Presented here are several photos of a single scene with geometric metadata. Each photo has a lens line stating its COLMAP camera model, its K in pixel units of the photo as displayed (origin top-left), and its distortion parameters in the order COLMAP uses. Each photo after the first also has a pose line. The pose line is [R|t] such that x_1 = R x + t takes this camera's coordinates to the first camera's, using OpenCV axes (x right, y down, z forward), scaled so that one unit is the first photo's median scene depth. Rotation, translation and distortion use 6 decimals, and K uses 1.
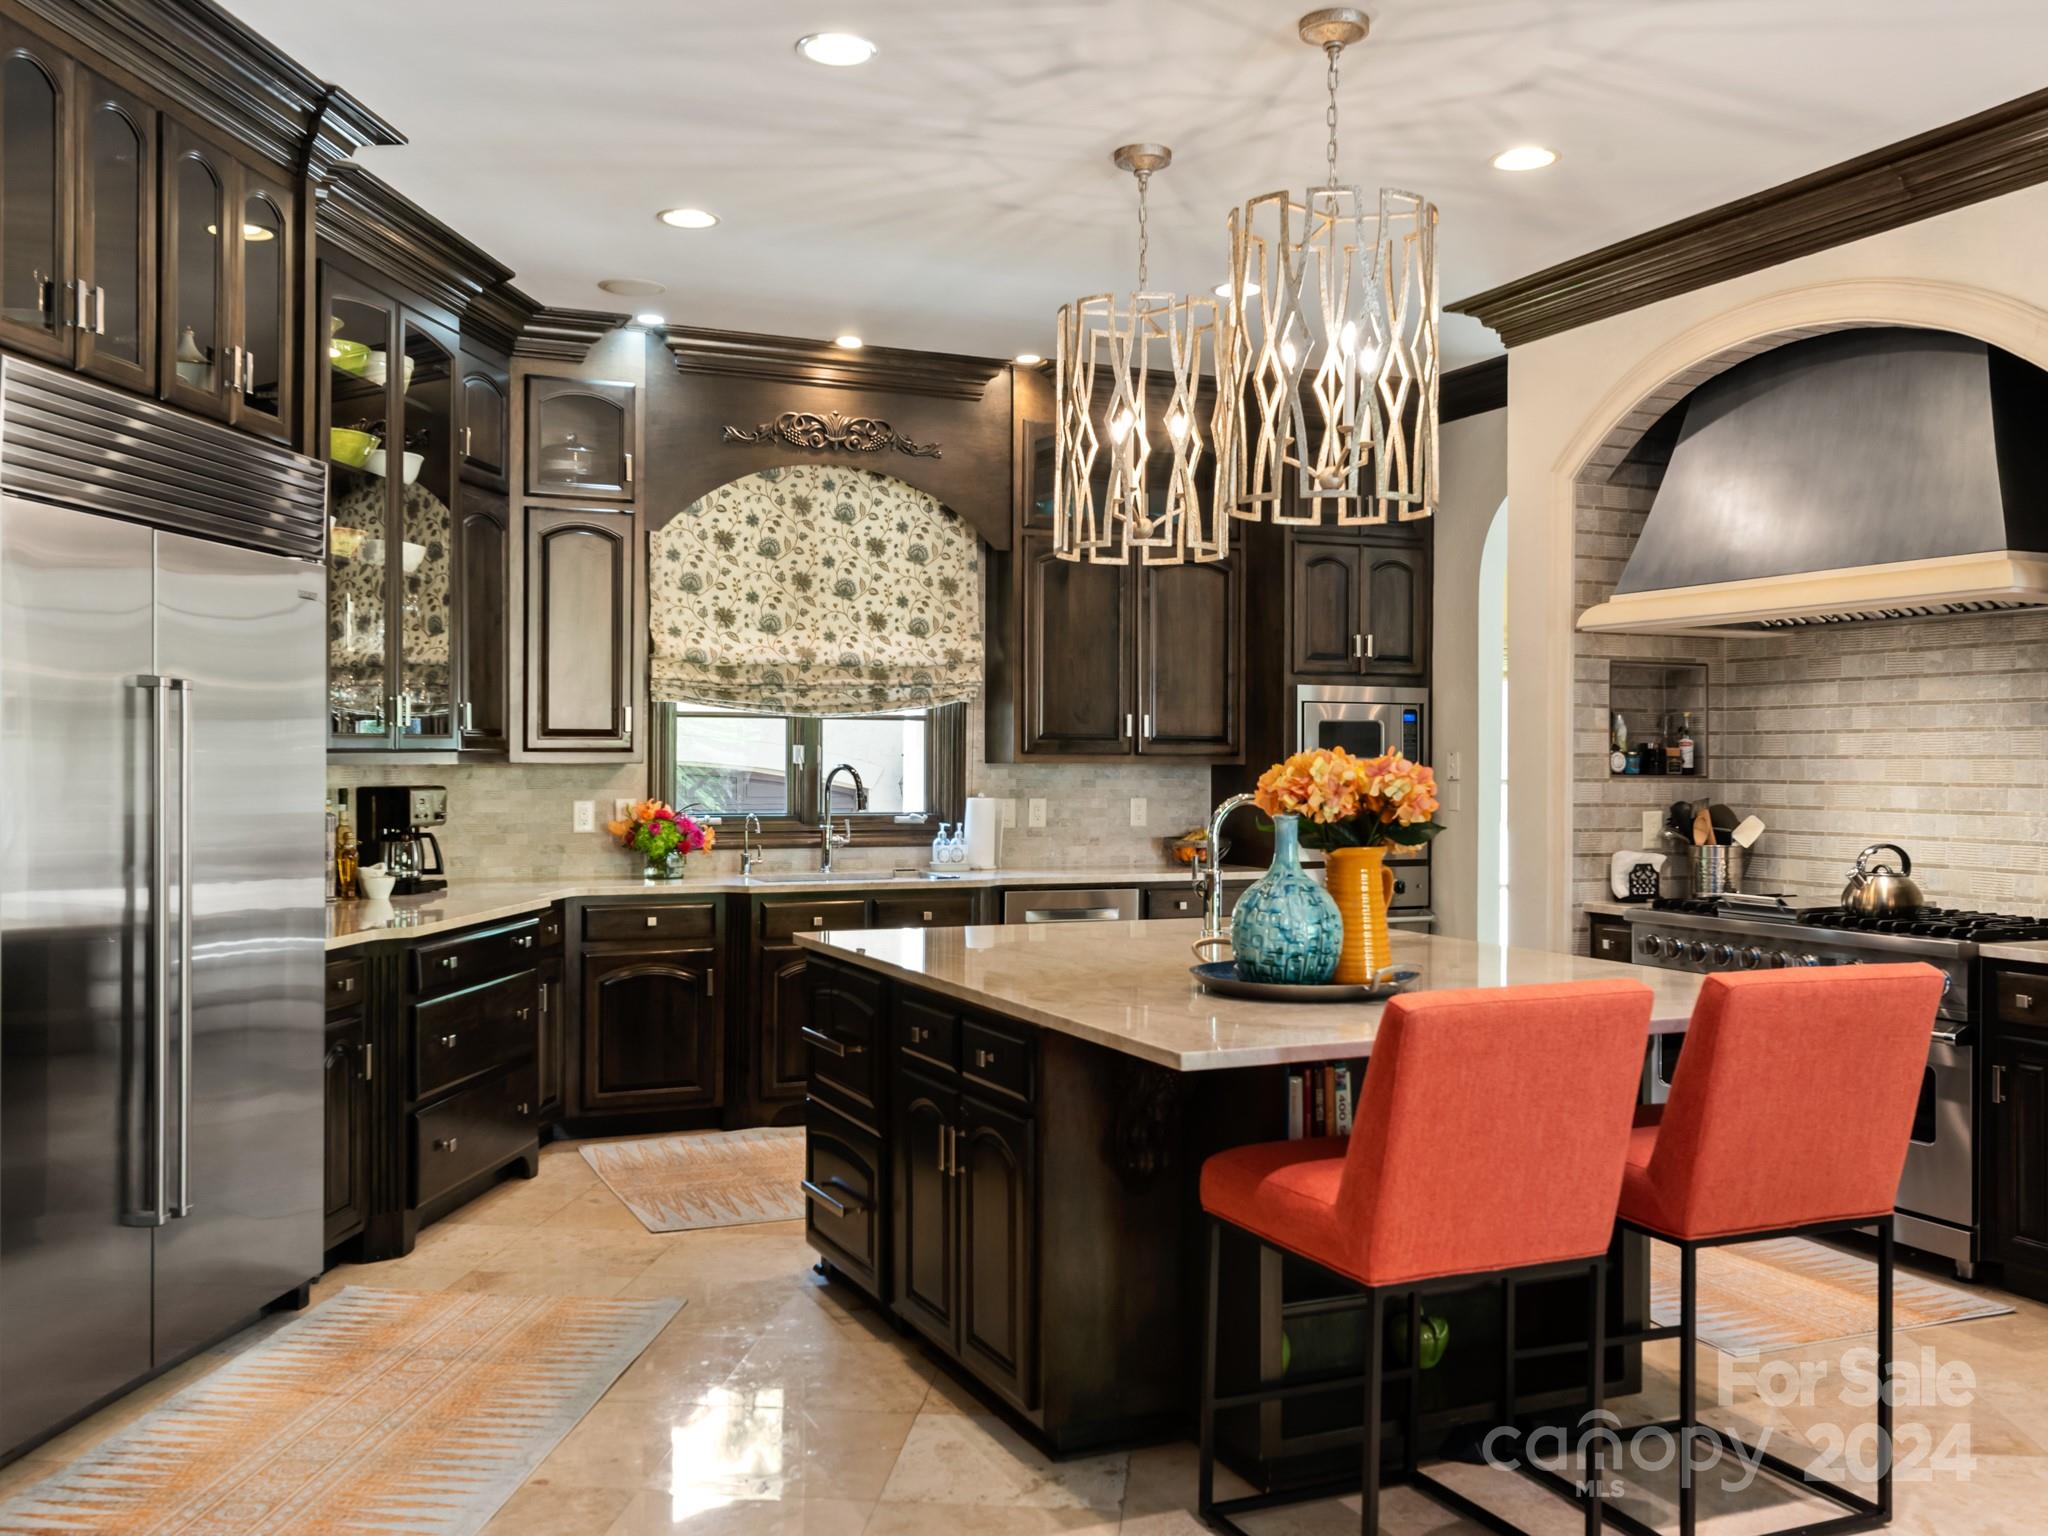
lens RADIAL K [[1818.6, 0, 1024.9], [0, 1818.6, 757.5], [0, 0, 1]] dist [-0.006009, 0.019625]
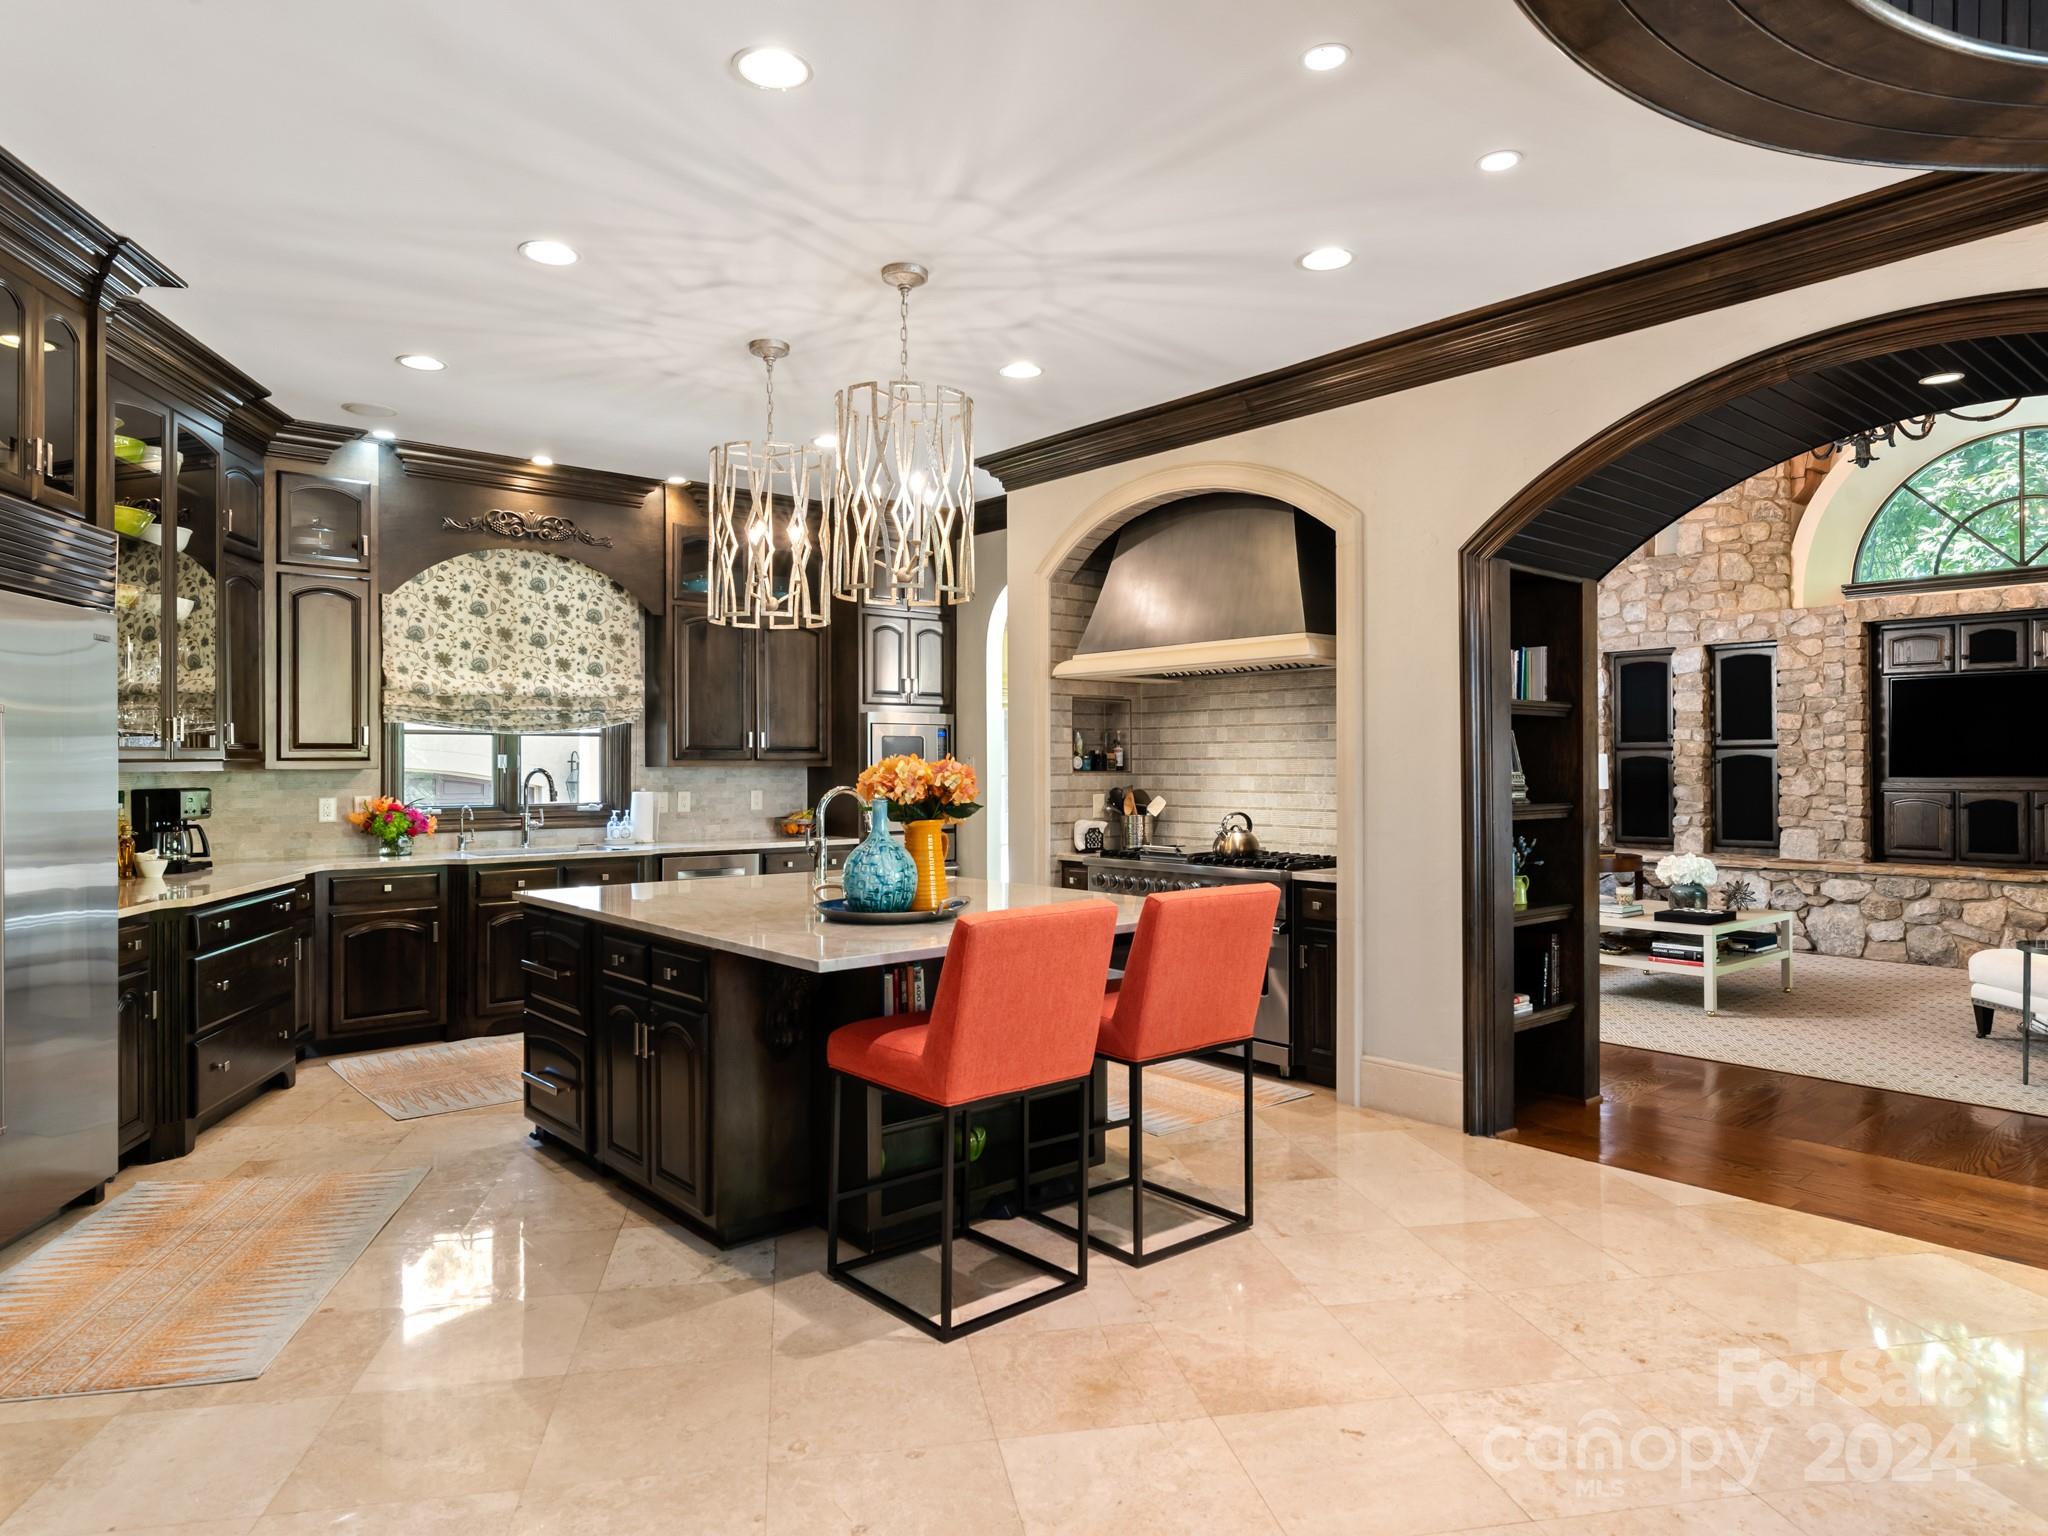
lens RADIAL K [[1261.7, 0, 1021.7], [0, 1261.7, 757.9], [0, 0, 1]] dist [0.003385, -0.002439]
pose [[0.959136, -0.005793, 0.282886, -0.027935], [0.006623, 0.999976, -0.001976, 0.000179], [-0.282868, 0.003768, 0.959151, -0.021302]]
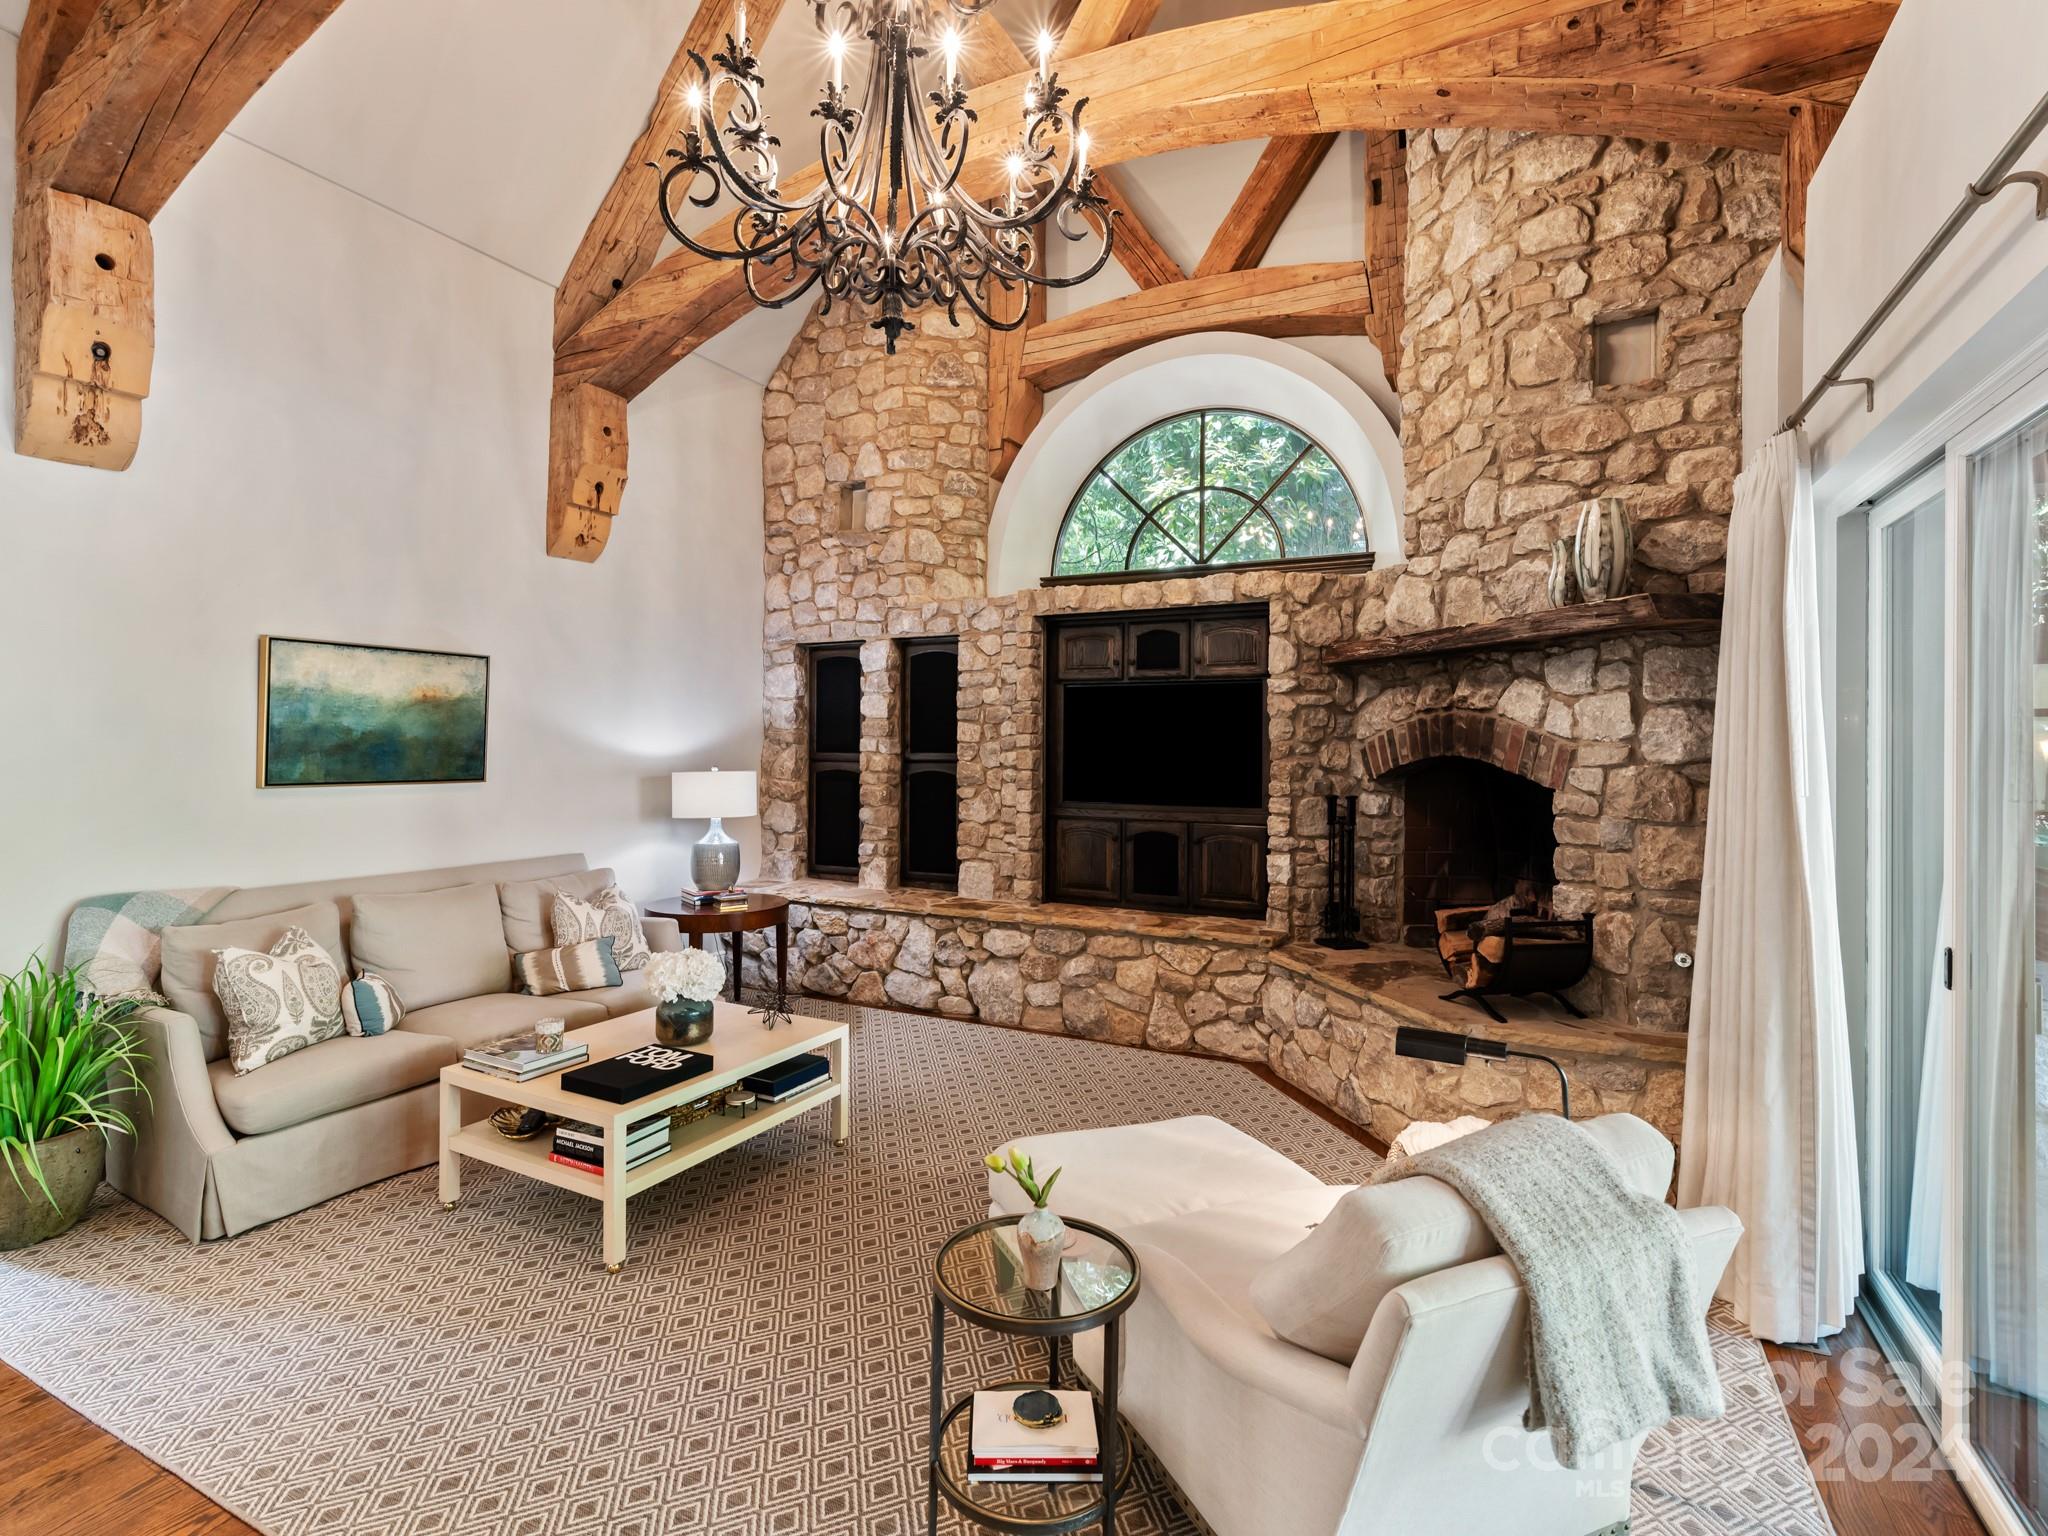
lens RADIAL K [[999.2, 0, 1027.9], [0, 999.2, 736.8], [0, 0, 1]] dist [-0.000407, -0.000975]
pose [[0.779797, 0.005745, 0.626006, 0.585789], [-0.005570, 0.999982, -0.002239, -0.028893], [-0.626007, -0.001741, 0.779815, 0.293707]]
